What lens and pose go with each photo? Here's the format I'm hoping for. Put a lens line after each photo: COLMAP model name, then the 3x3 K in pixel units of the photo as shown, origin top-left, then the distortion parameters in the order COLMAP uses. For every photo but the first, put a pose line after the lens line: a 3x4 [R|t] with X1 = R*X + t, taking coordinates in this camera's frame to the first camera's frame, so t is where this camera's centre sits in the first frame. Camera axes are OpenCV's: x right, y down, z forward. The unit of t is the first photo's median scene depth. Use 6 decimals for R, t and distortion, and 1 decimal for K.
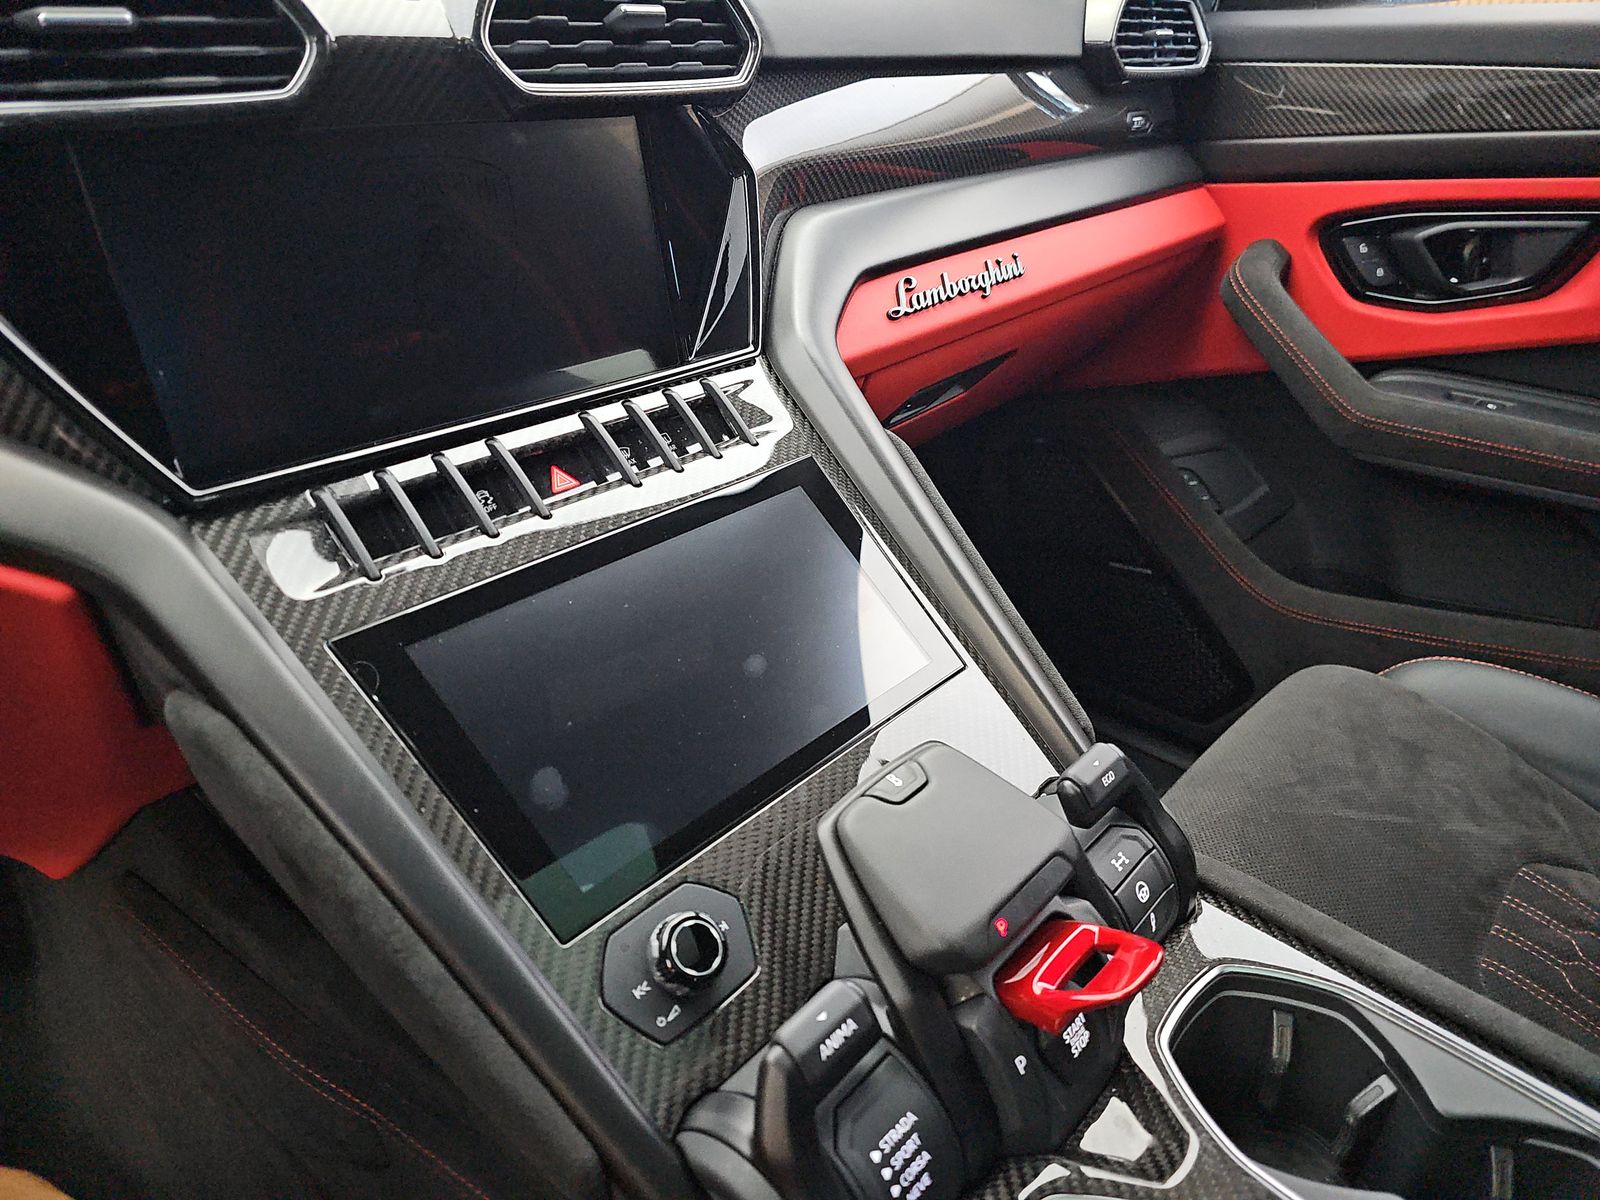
lens RADIAL K [[1053.3, 0, 800.0], [0, 1053.3, 600.0], [0, 0, 1]] dist [-0.036733, -0.000126]
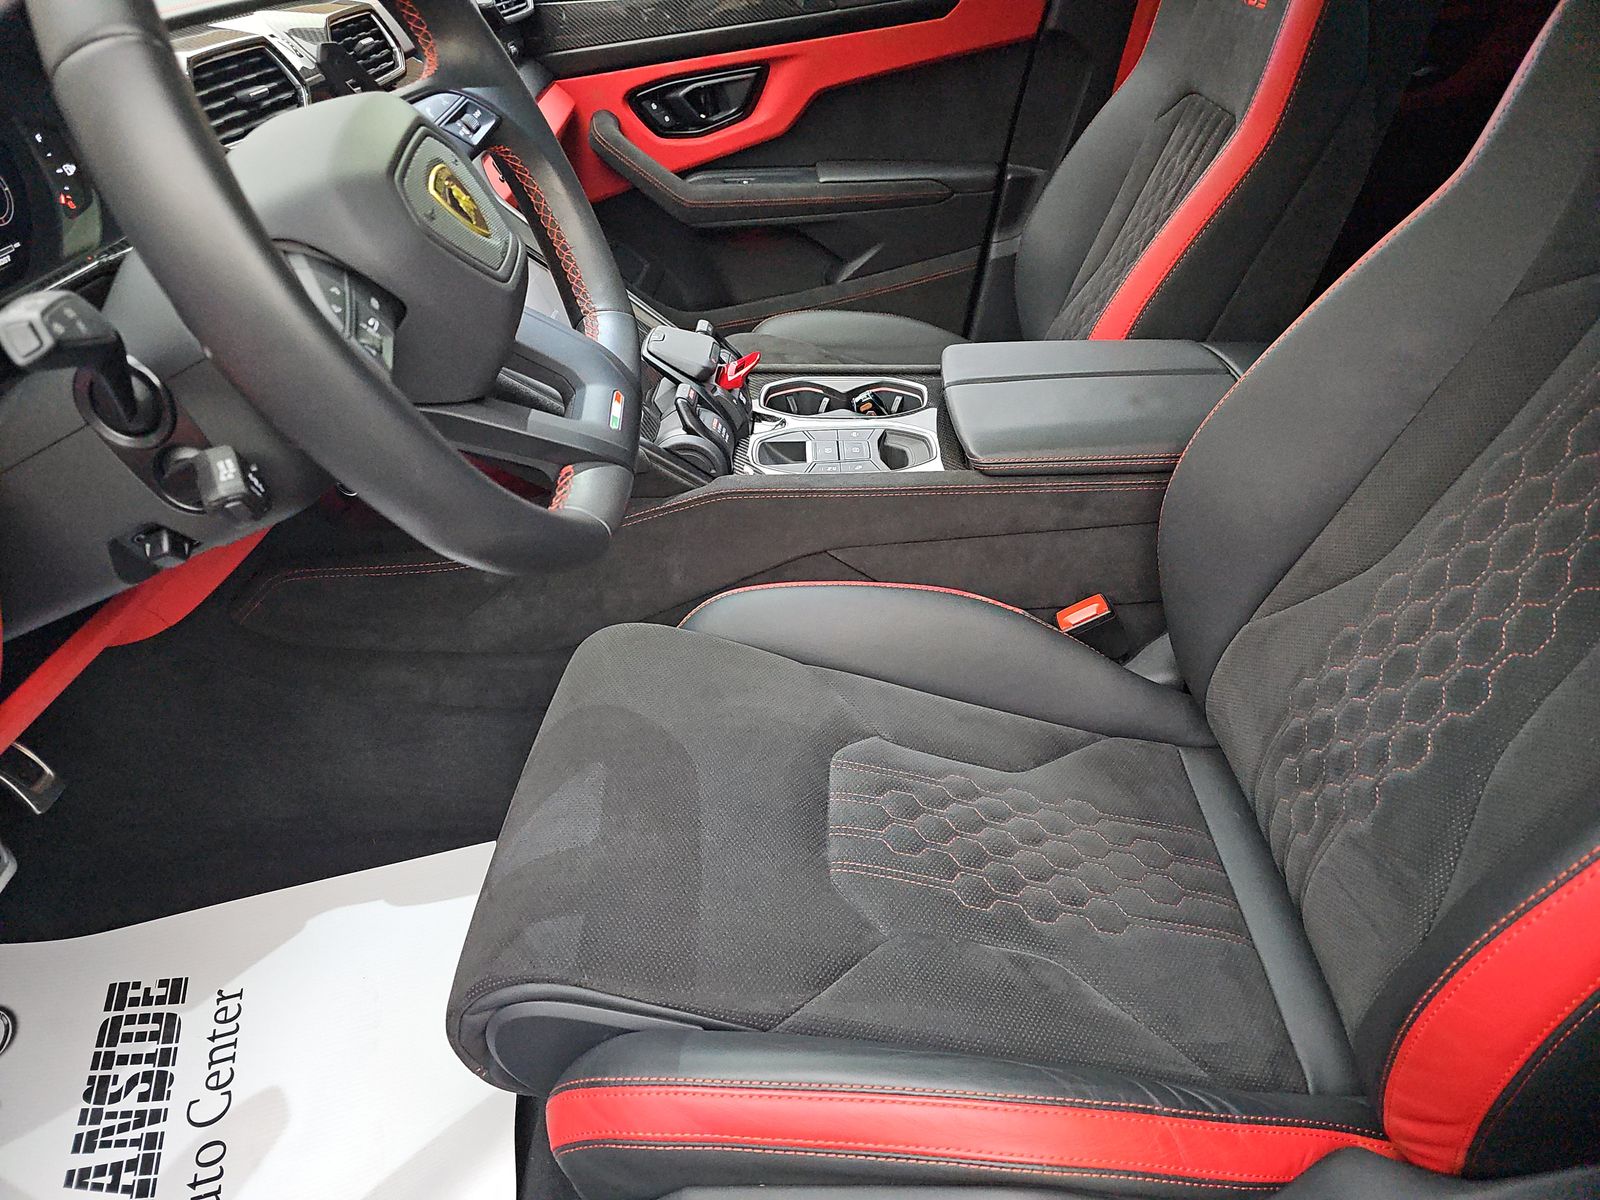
lens RADIAL K [[1053.3, 0, 800.0], [0, 1053.3, 600.0], [0, 0, 1]] dist [-0.036733, -0.000126]
pose [[0.756801, -0.389647, 0.524812, -0.514014], [0.329230, 0.920847, 0.208921, 0.137054], [-0.564677, 0.014673, 0.825181, -0.568773]]
